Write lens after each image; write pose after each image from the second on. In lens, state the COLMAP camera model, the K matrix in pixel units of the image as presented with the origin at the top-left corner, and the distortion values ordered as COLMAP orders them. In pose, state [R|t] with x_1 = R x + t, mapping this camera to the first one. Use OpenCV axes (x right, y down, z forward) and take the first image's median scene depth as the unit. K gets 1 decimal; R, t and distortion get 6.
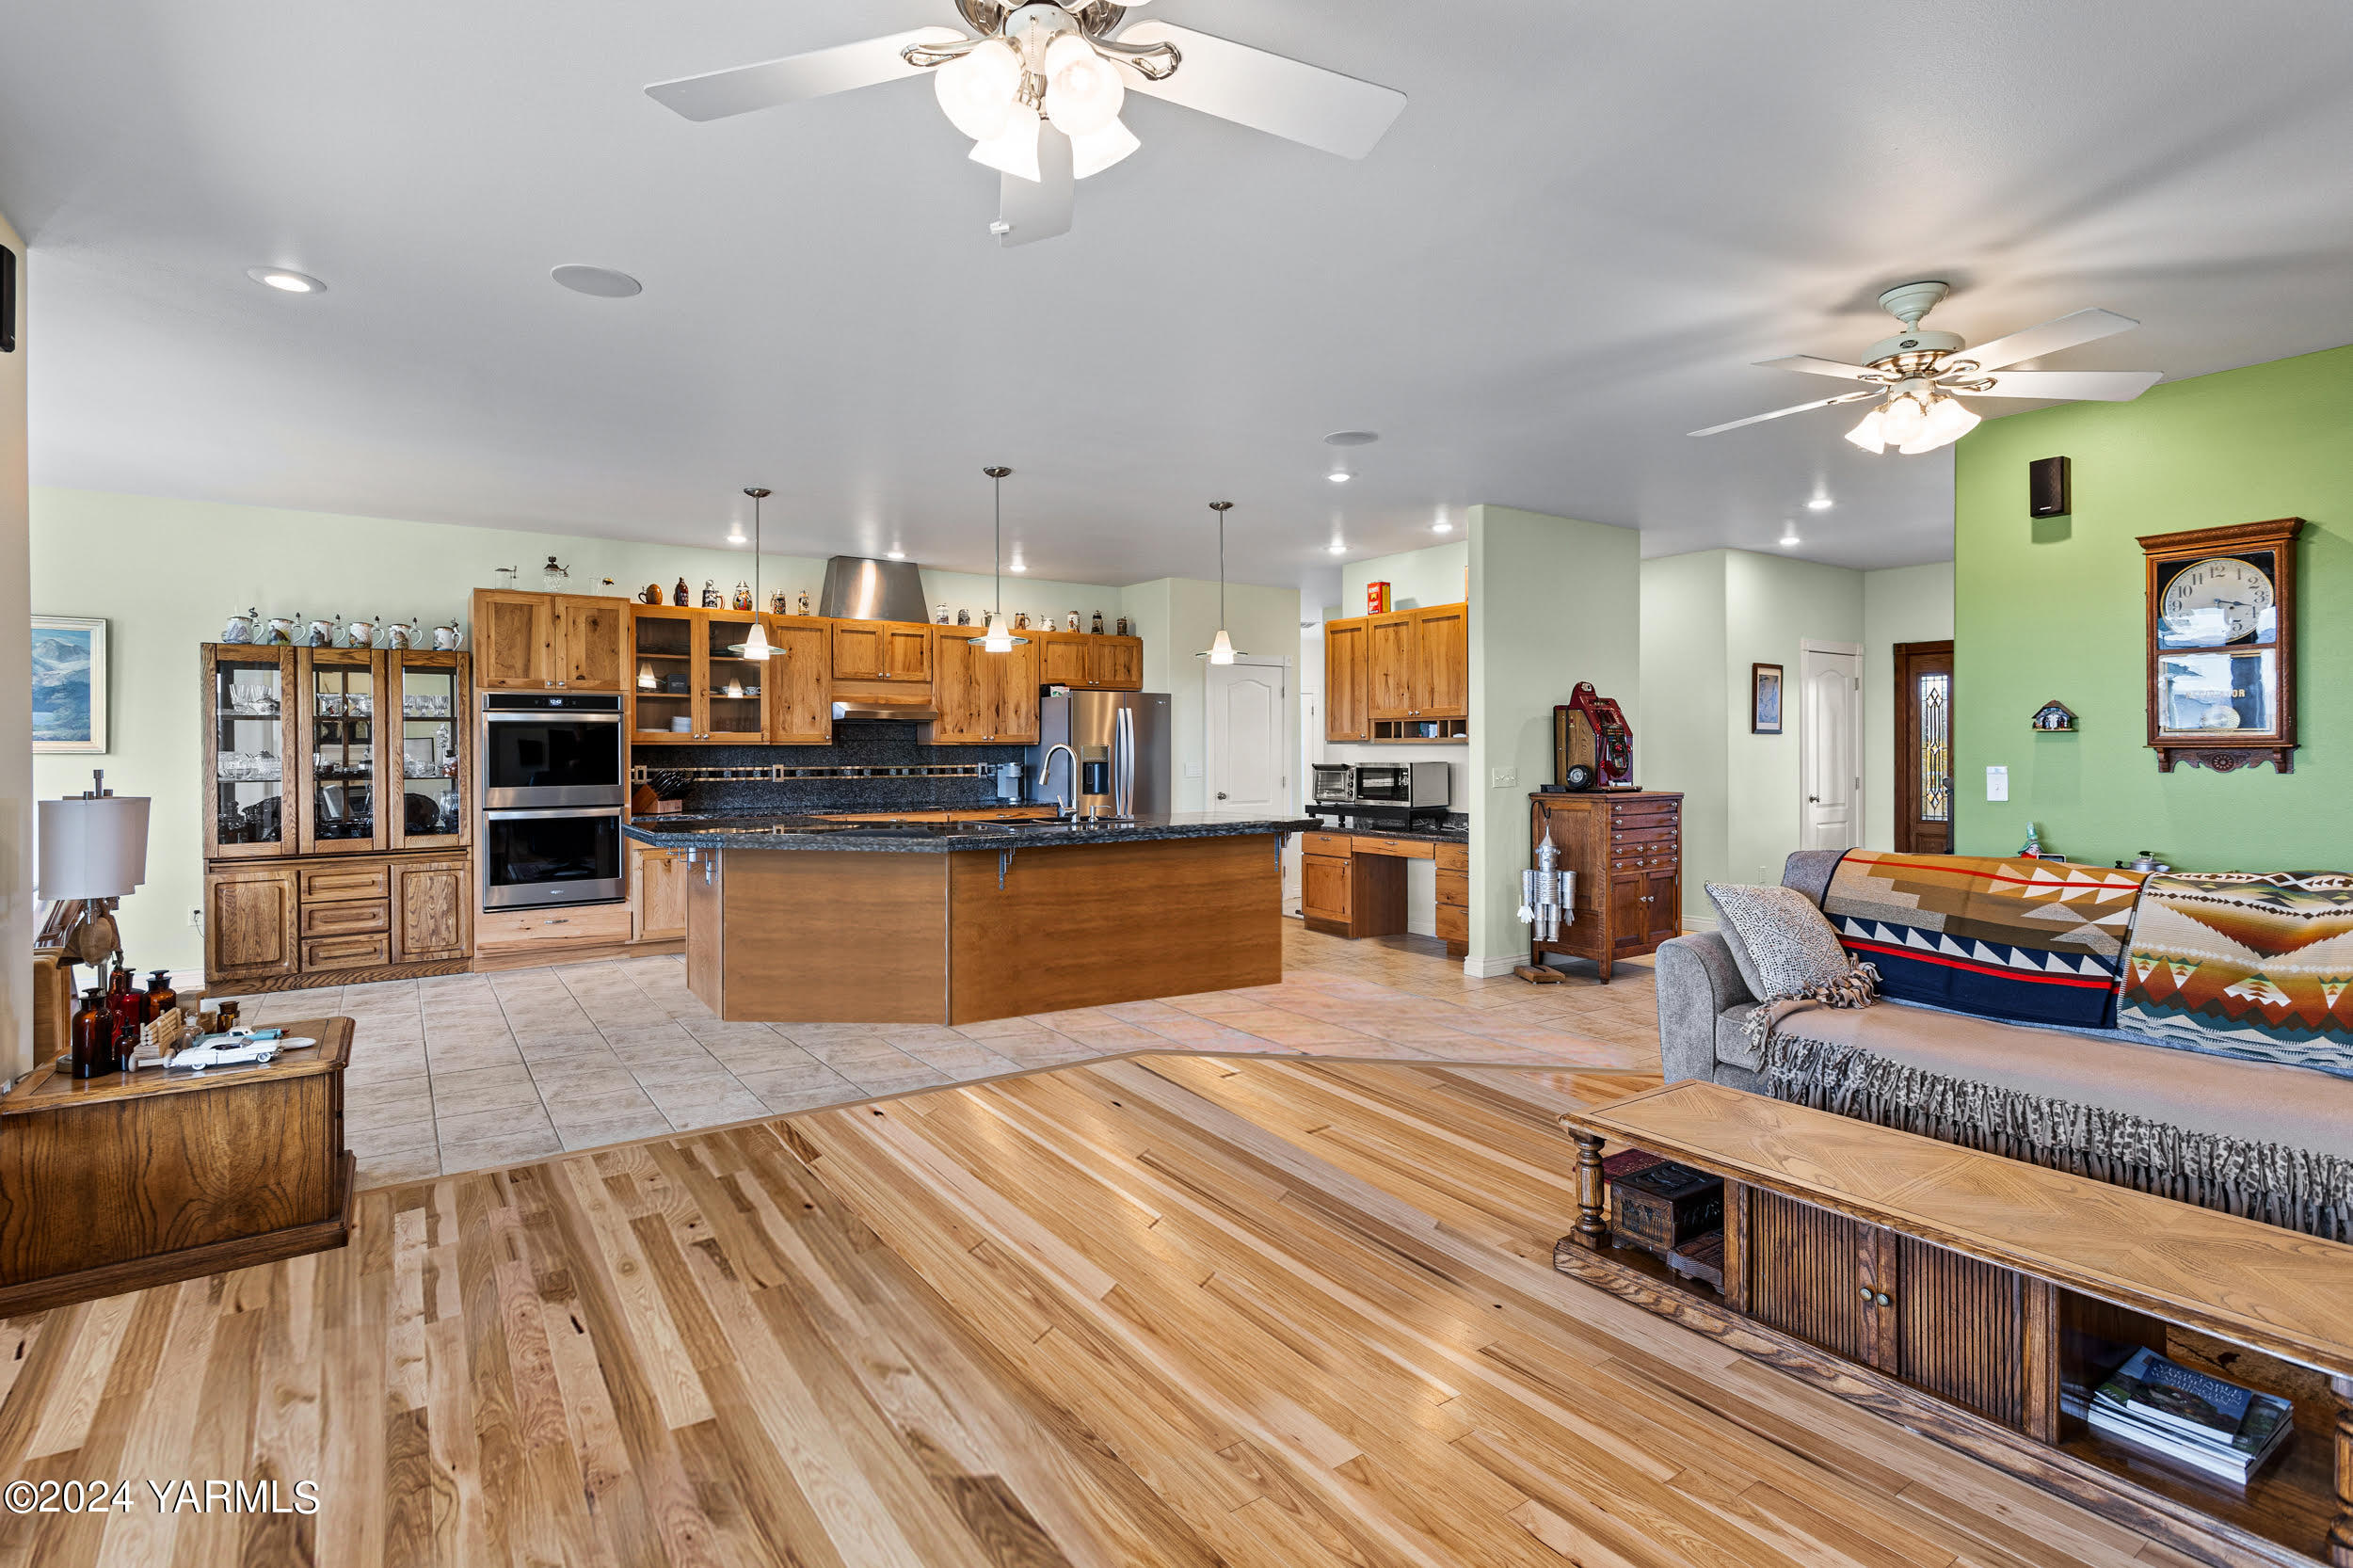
lens RADIAL K [[1099.9, 0, 1185.5], [0, 1099.9, 758.9], [0, 0, 1]] dist [-0.002854, -0.000434]
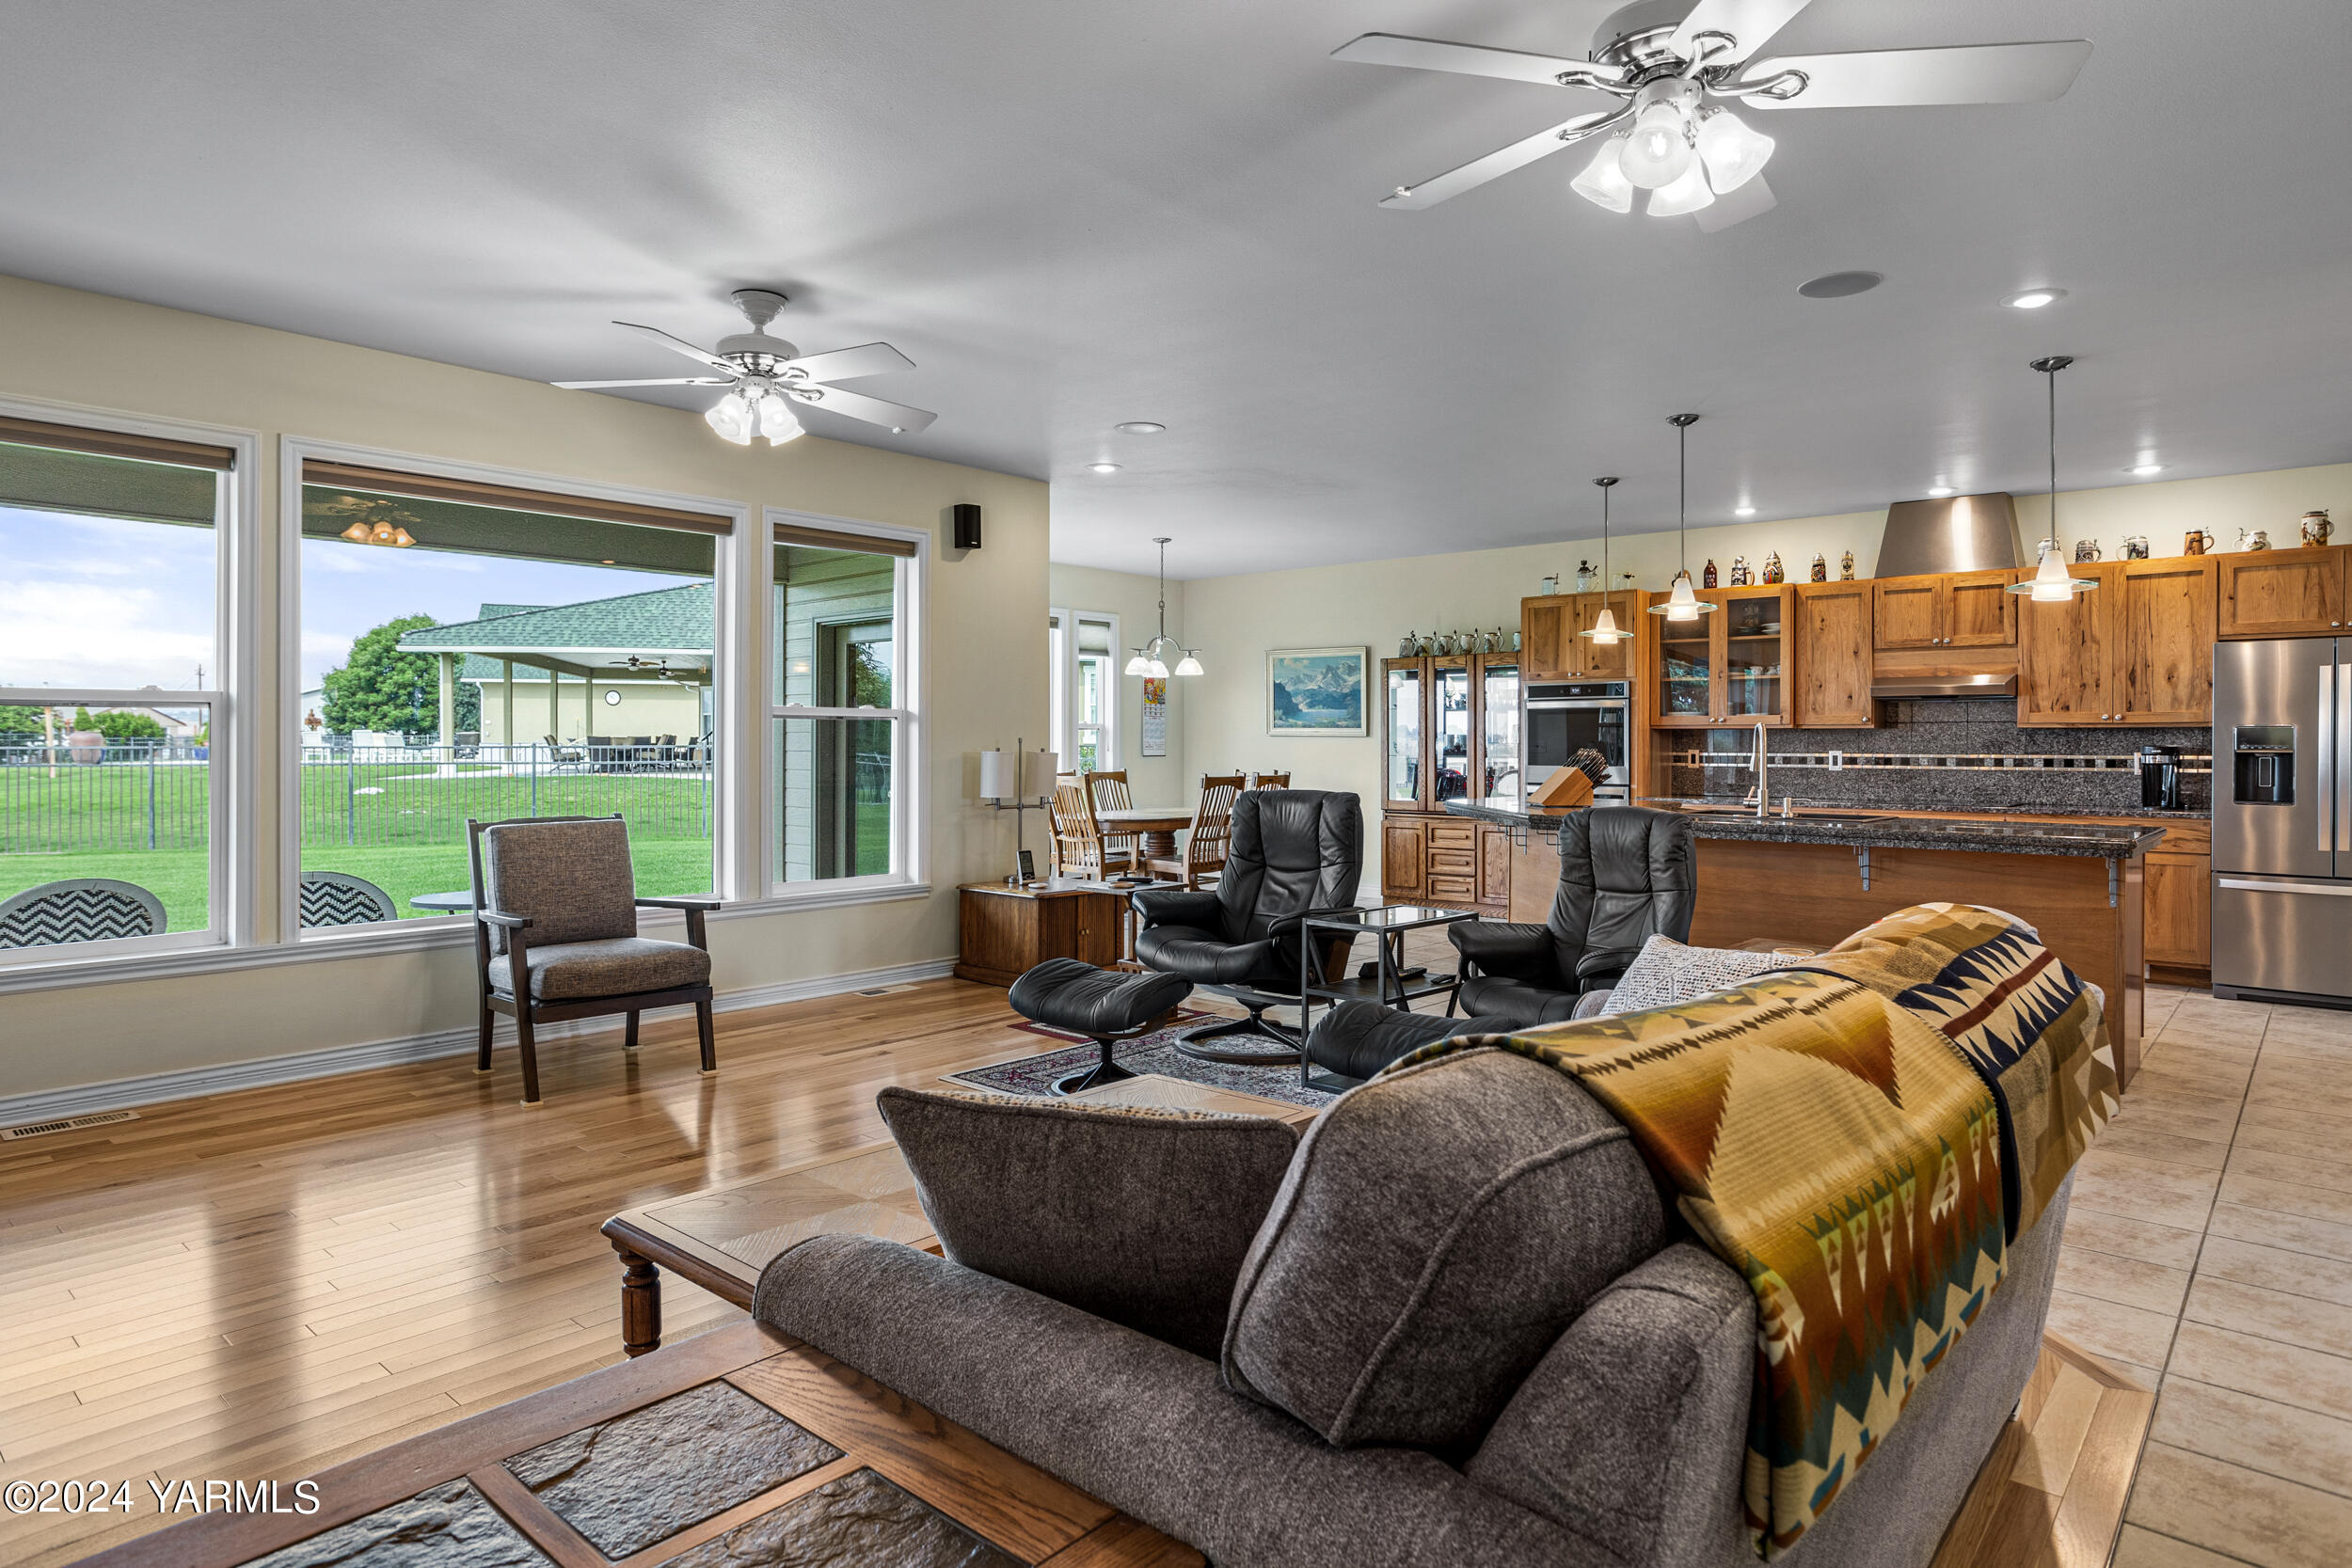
lens RADIAL K [[1384.5, 0, 1229.9], [0, 1384.5, 744.5], [0, 0, 1]] dist [0.023456, 0.004892]
pose [[0.278900, 0.000716, -0.960320, 0.599937], [-0.015416, 0.999874, -0.003731, 0.012310], [0.960196, 0.015845, 0.278876, 0.230224]]
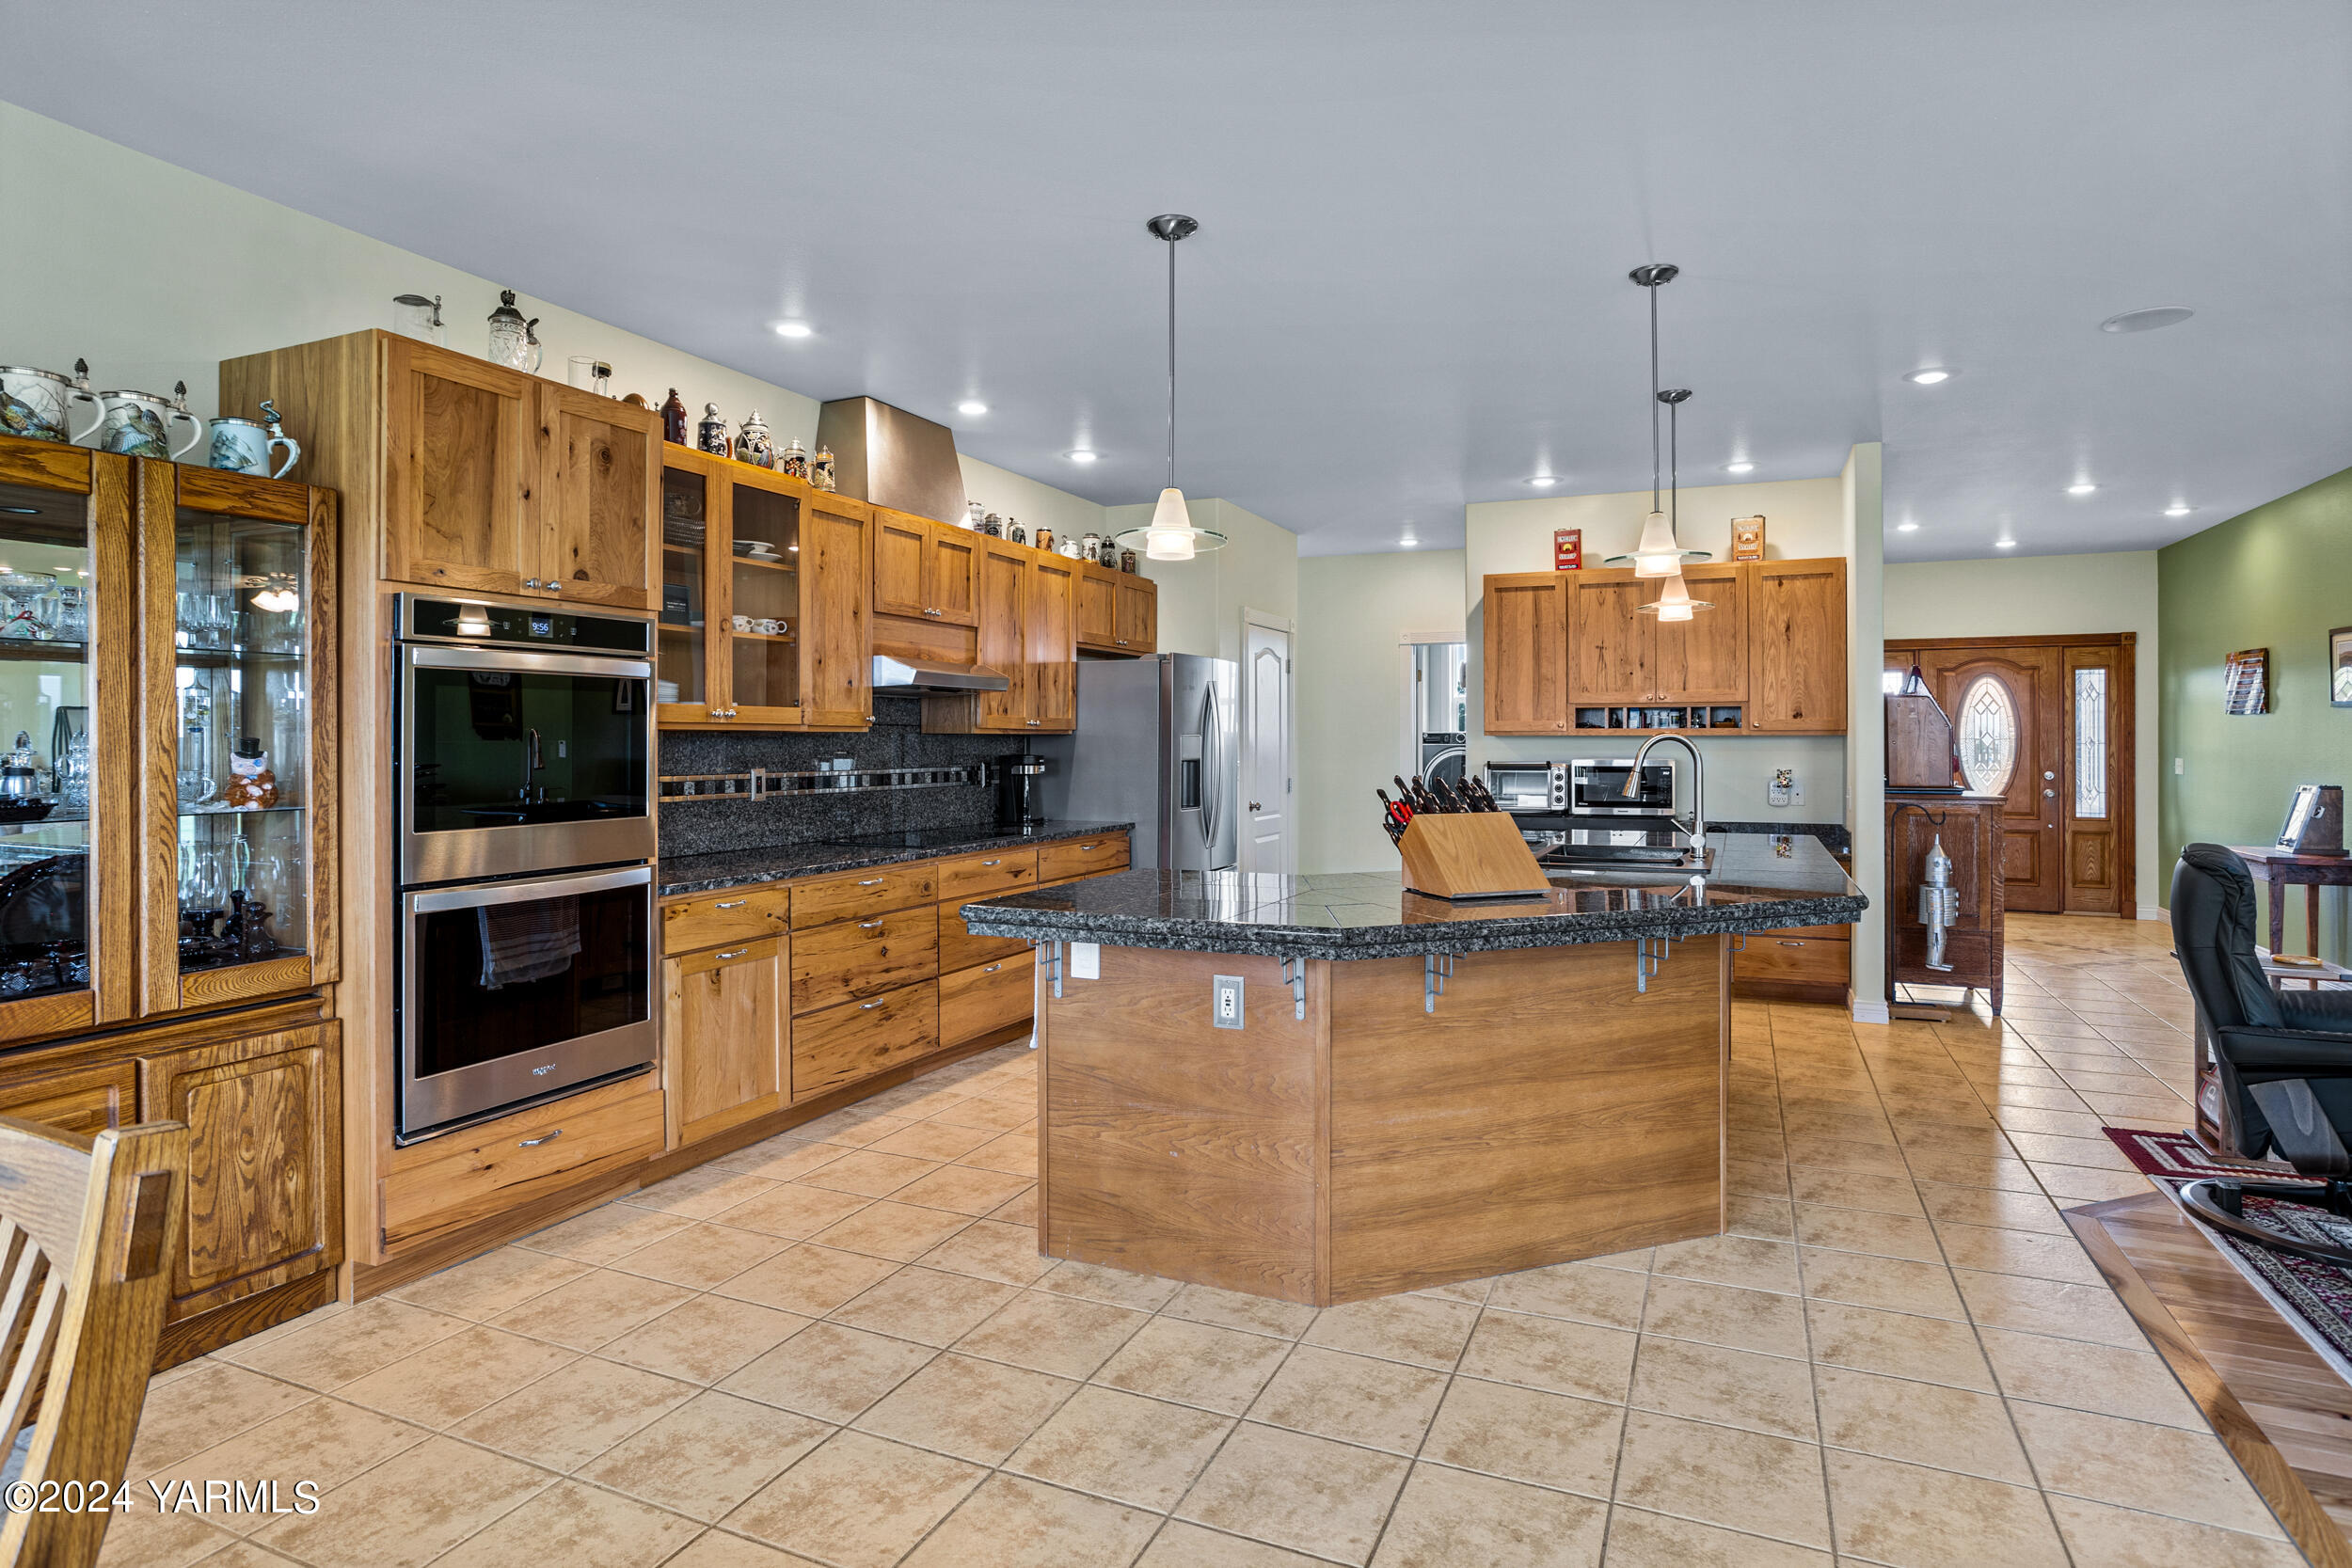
lens RADIAL K [[1233.8, 0, 1200.0], [0, 1233.8, 746.9], [0, 0, 1]] dist [-0.034693, 0.012272]
pose [[0.859397, 0.000812, 0.511309, -0.517067], [0.001464, 0.999991, -0.004048, -0.002679], [-0.511308, 0.004227, 0.859387, 0.398559]]
